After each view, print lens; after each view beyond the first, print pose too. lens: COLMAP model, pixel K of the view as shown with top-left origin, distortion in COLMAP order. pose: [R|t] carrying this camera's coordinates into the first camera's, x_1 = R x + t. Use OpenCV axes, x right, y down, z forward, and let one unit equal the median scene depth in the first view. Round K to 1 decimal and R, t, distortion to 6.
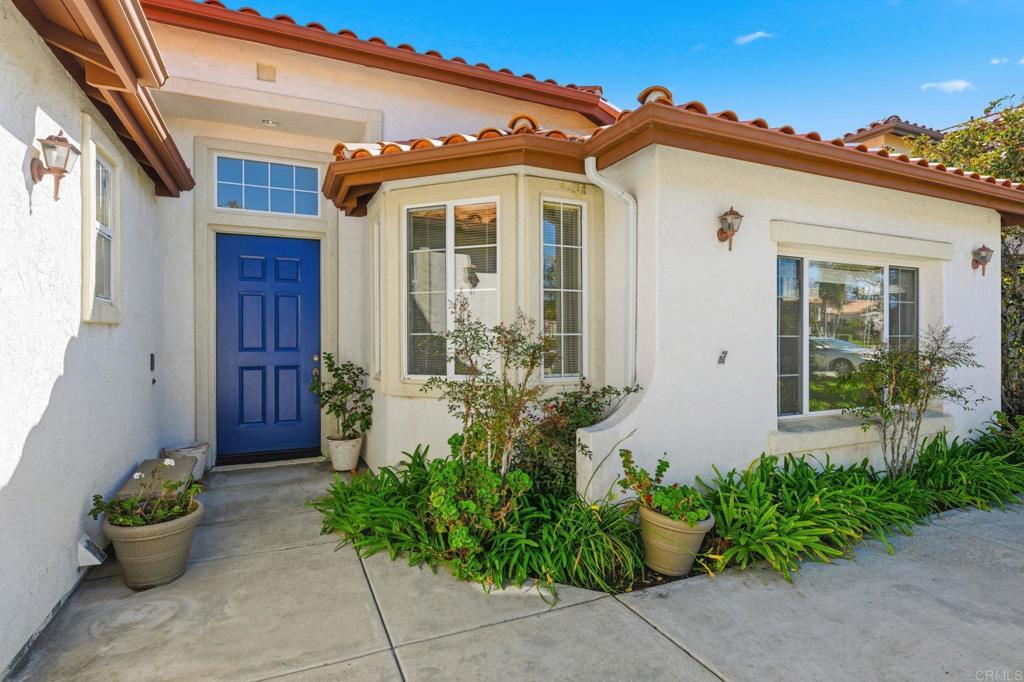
lens RADIAL K [[509.0, 0, 506.2], [0, 509.0, 341.2], [0, 0, 1]] dist [-0.000332, 0.000437]
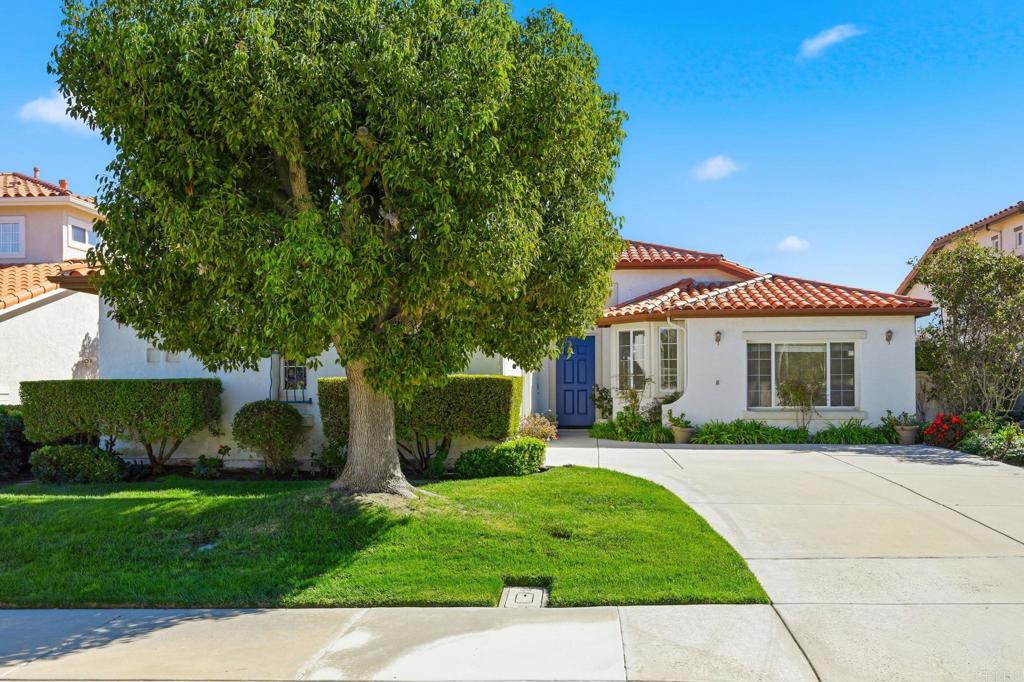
lens RADIAL K [[674.1, 0, 540.2], [0, 674.1, 368.3], [0, 0, 1]] dist [-0.002317, -0.000656]
pose [[0.878498, -0.014453, -0.477527, 1.037648], [-0.001078, 0.999480, -0.032233, 0.057045], [0.477745, 0.028831, 0.878026, -2.138663]]
